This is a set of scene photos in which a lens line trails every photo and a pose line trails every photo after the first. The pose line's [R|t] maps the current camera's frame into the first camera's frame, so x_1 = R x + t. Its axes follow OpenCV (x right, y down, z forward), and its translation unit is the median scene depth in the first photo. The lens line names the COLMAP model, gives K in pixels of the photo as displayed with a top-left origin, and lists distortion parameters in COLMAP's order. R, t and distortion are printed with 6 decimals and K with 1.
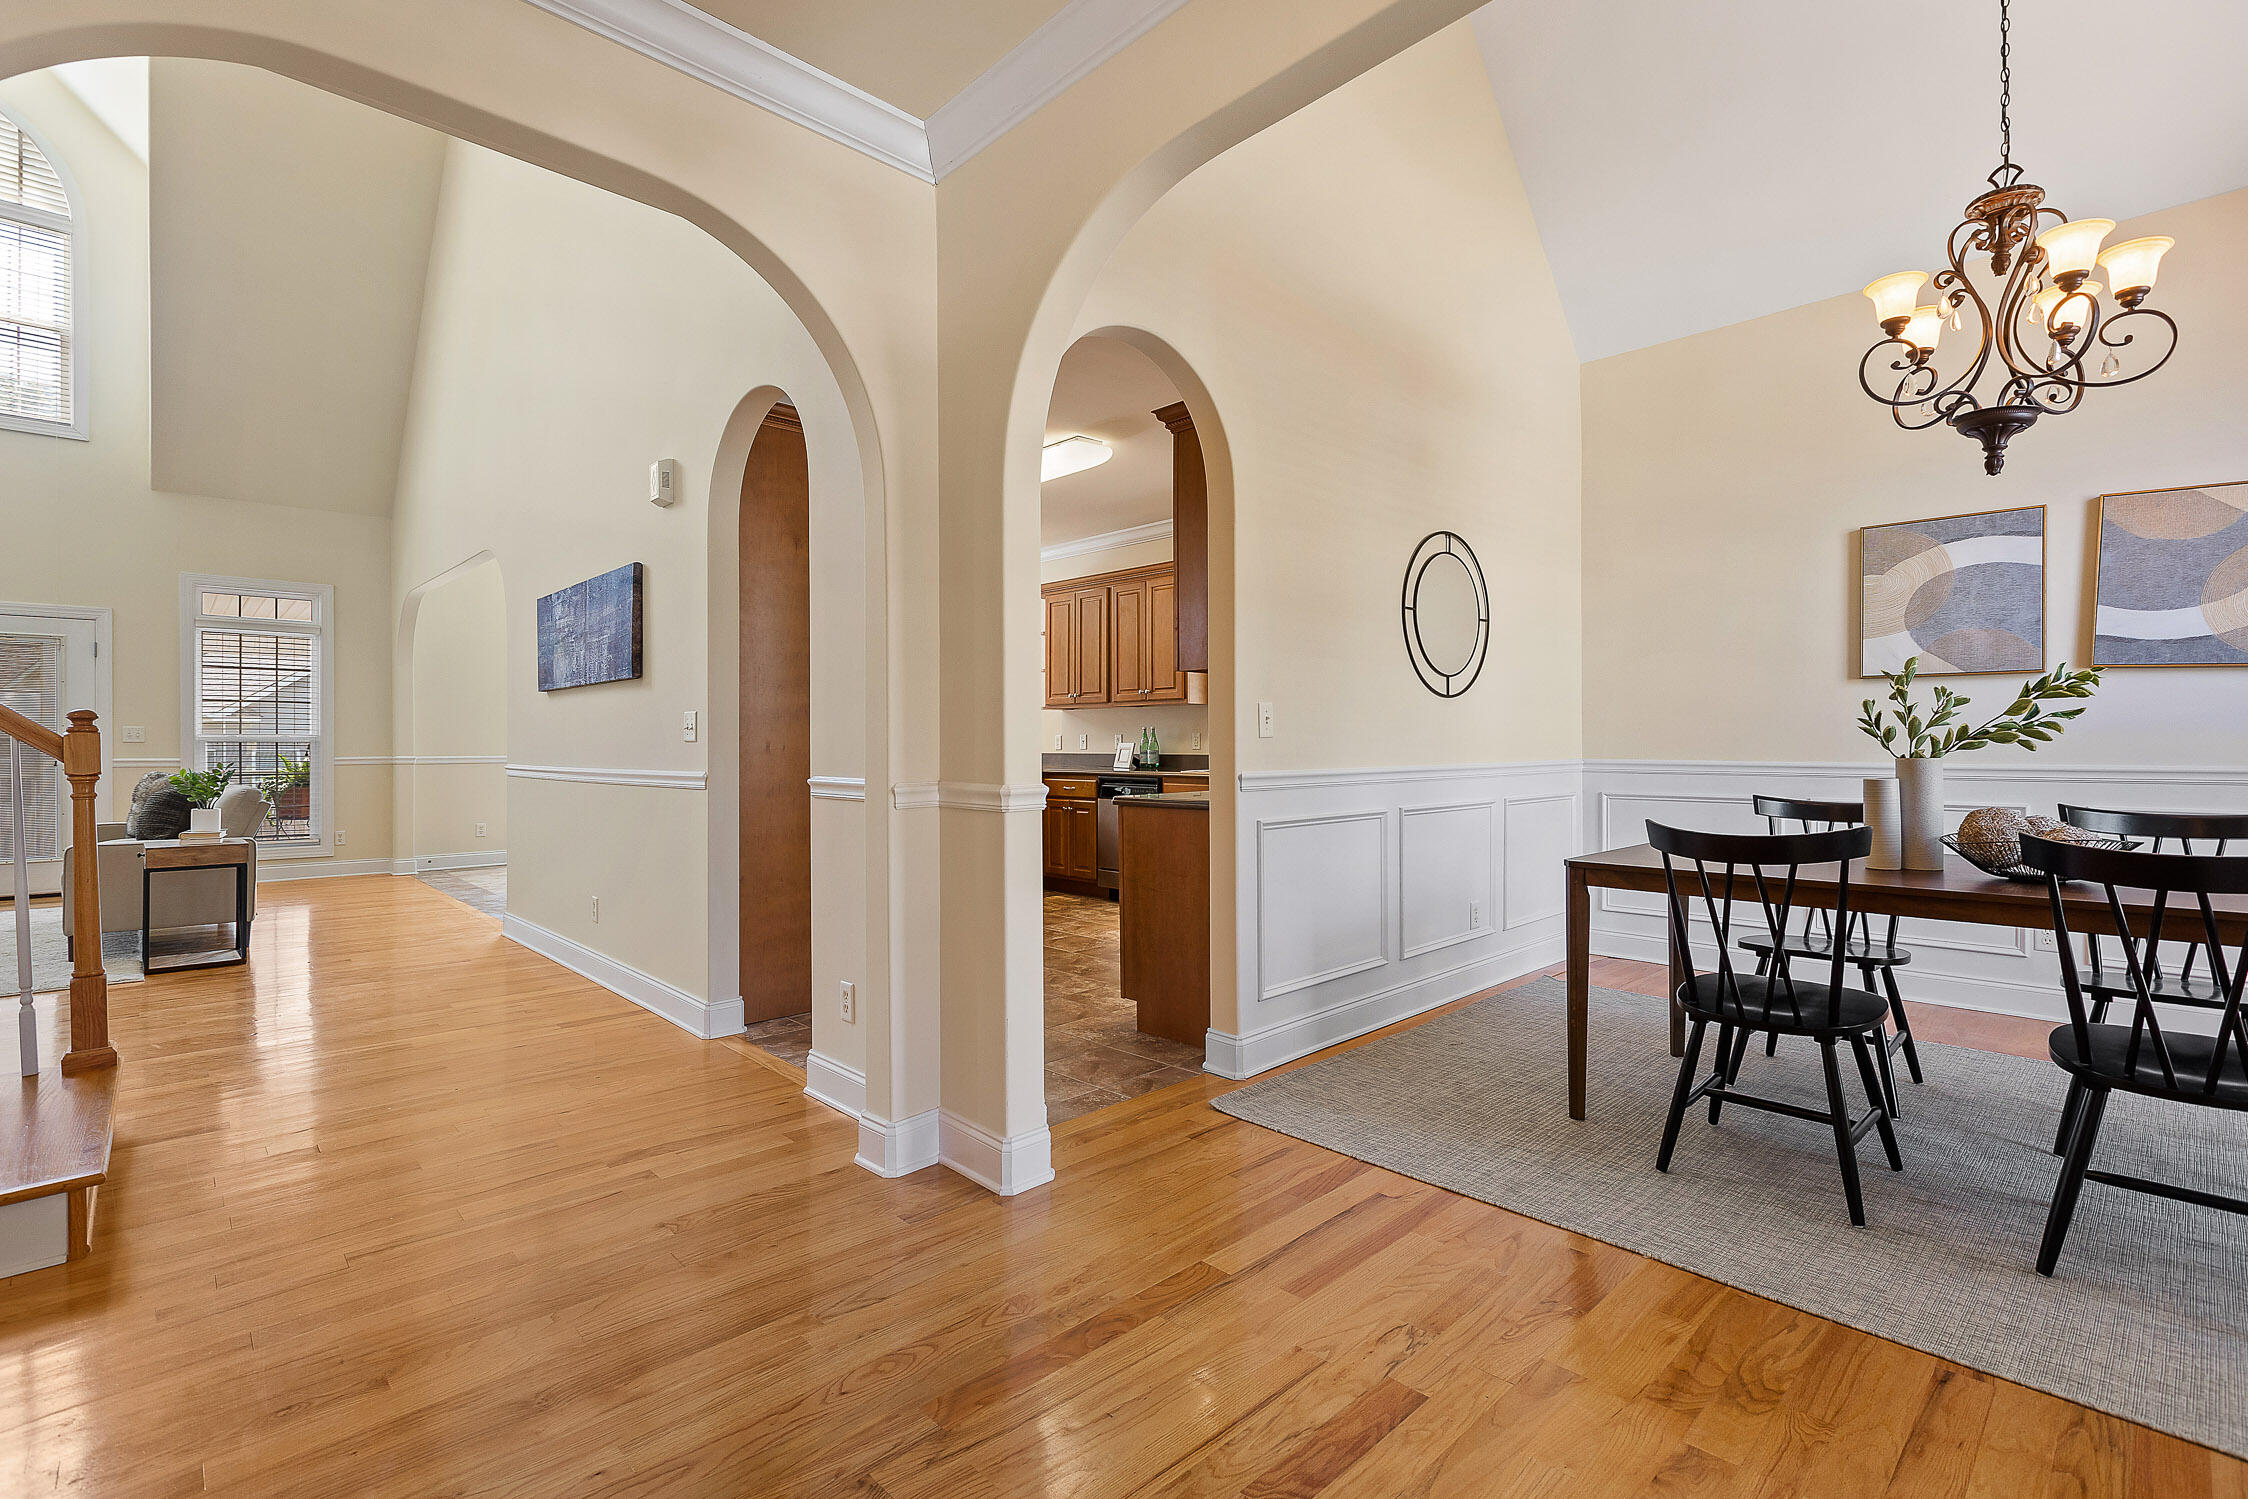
lens RADIAL K [[1021.6, 0, 1132.3], [0, 1021.6, 752.8], [0, 0, 1]] dist [0.018513, -0.000086]
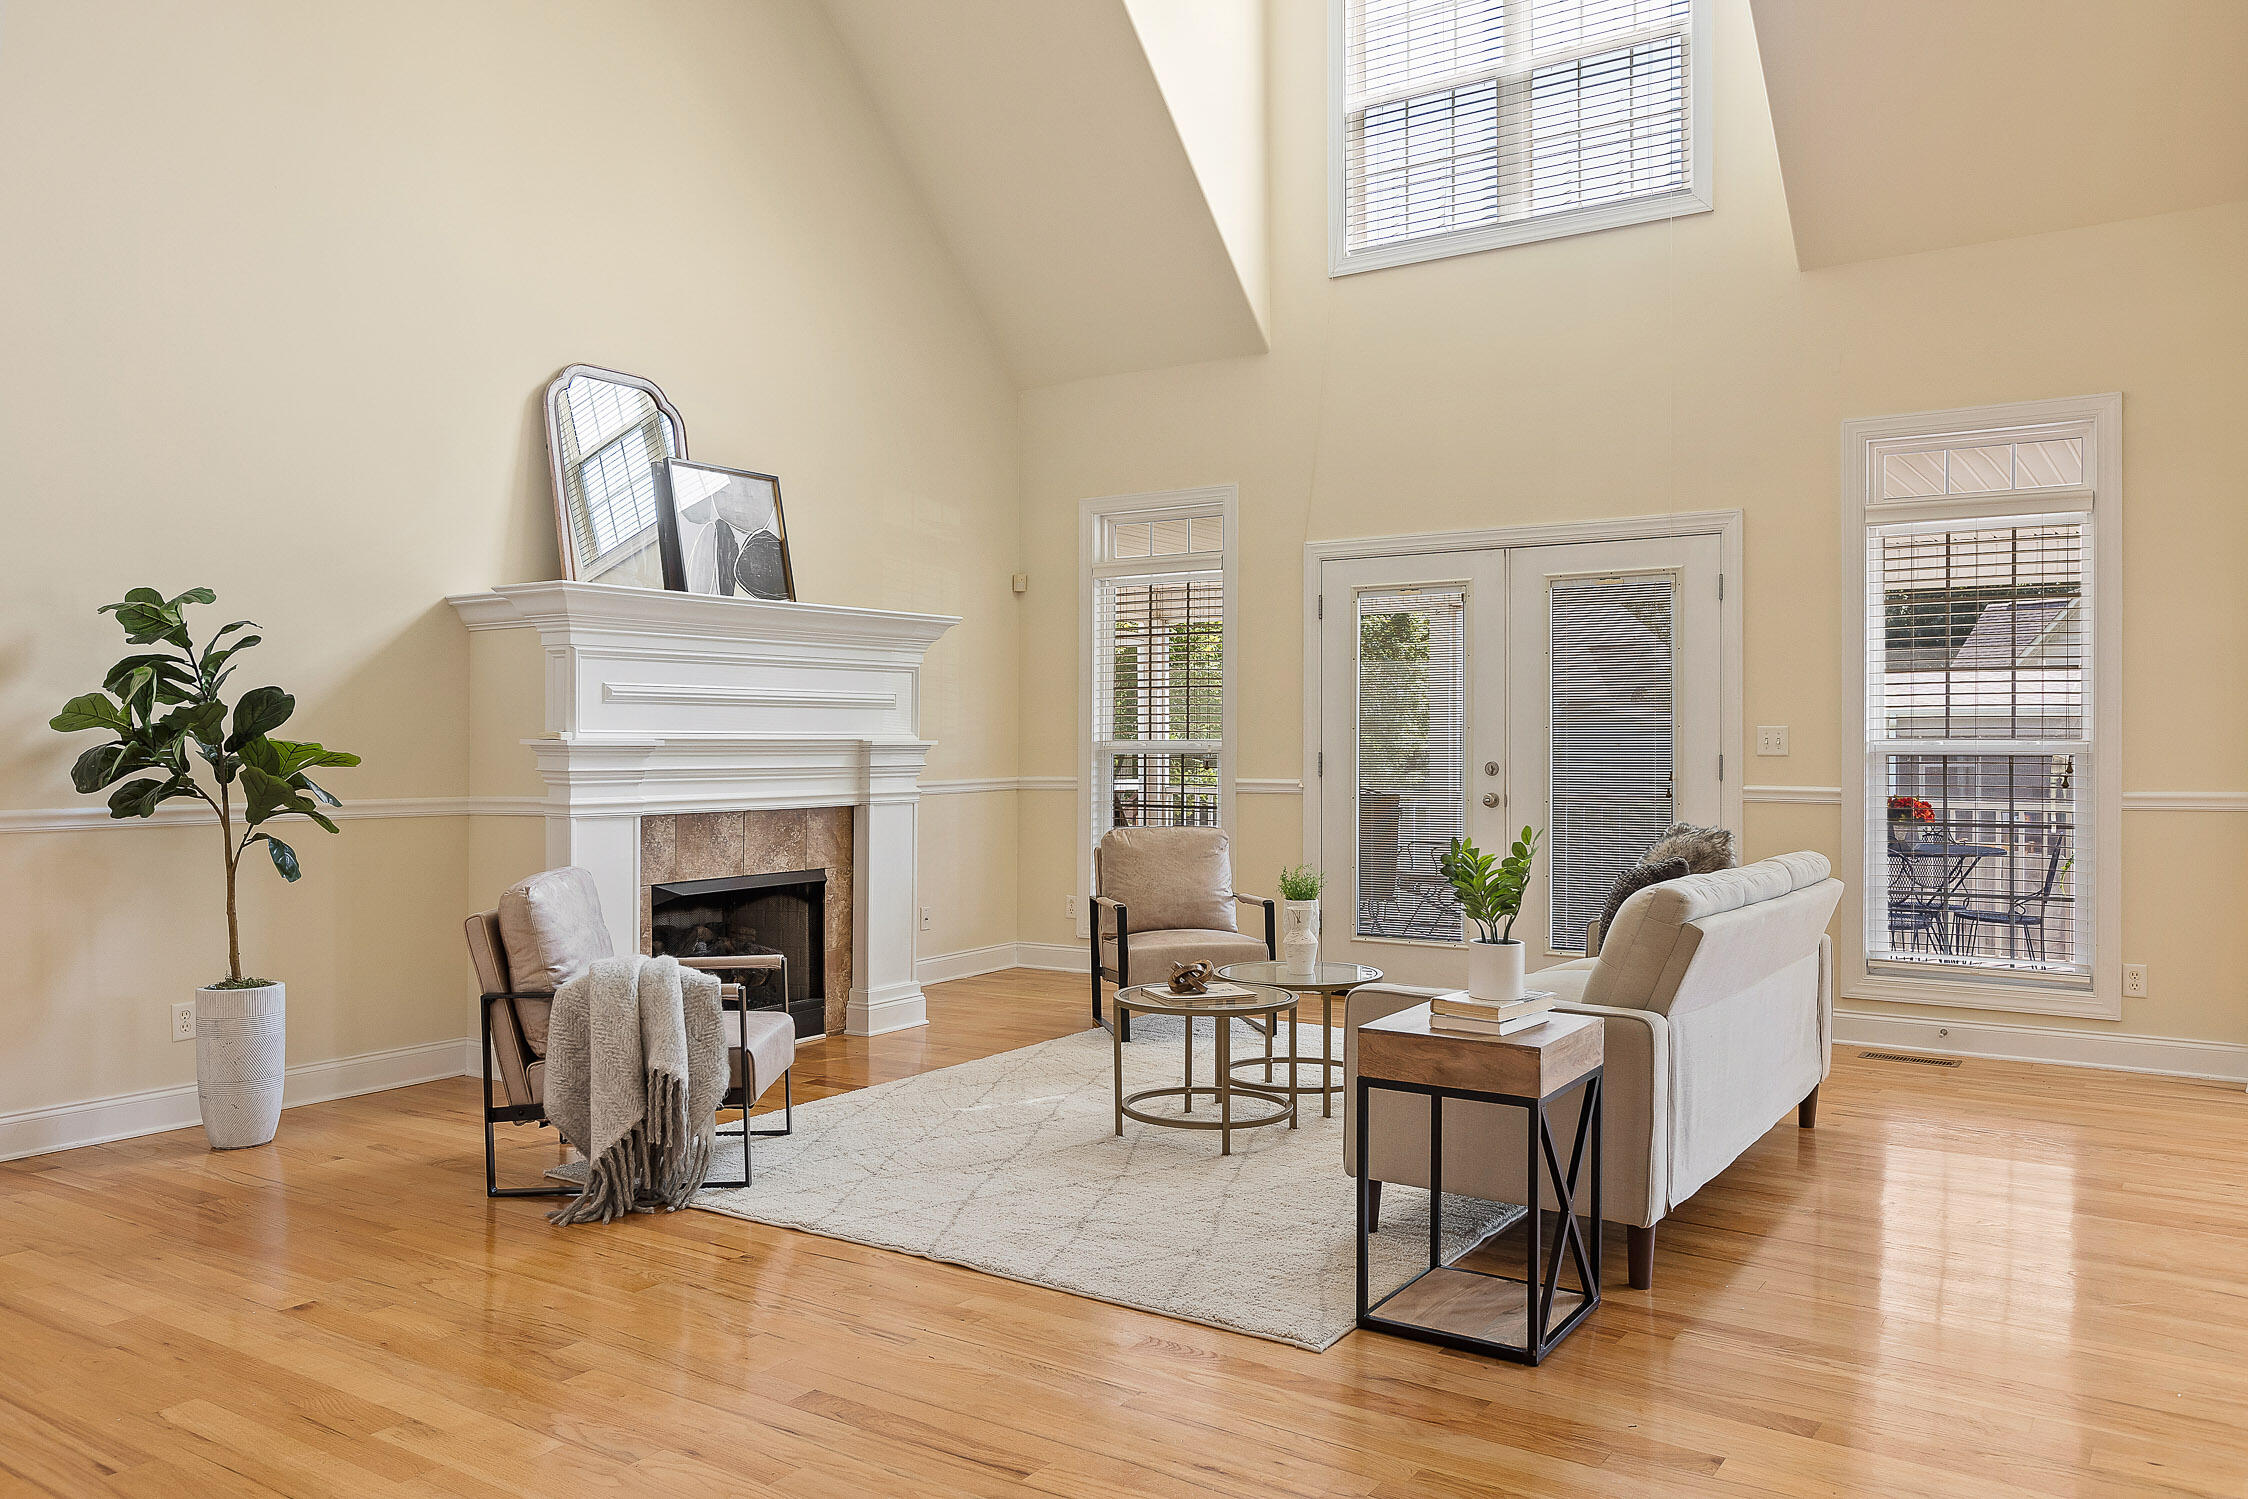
lens RADIAL K [[1673.3, 0, 1129.2], [0, 1673.3, 745.6], [0, 0, 1]] dist [-0.014768, 0.006880]
pose [[0.206400, 0.000221, -0.978468, -0.207674], [-0.004369, 0.999990, -0.000696, -0.014996], [0.978458, 0.004418, 0.206399, 0.528060]]
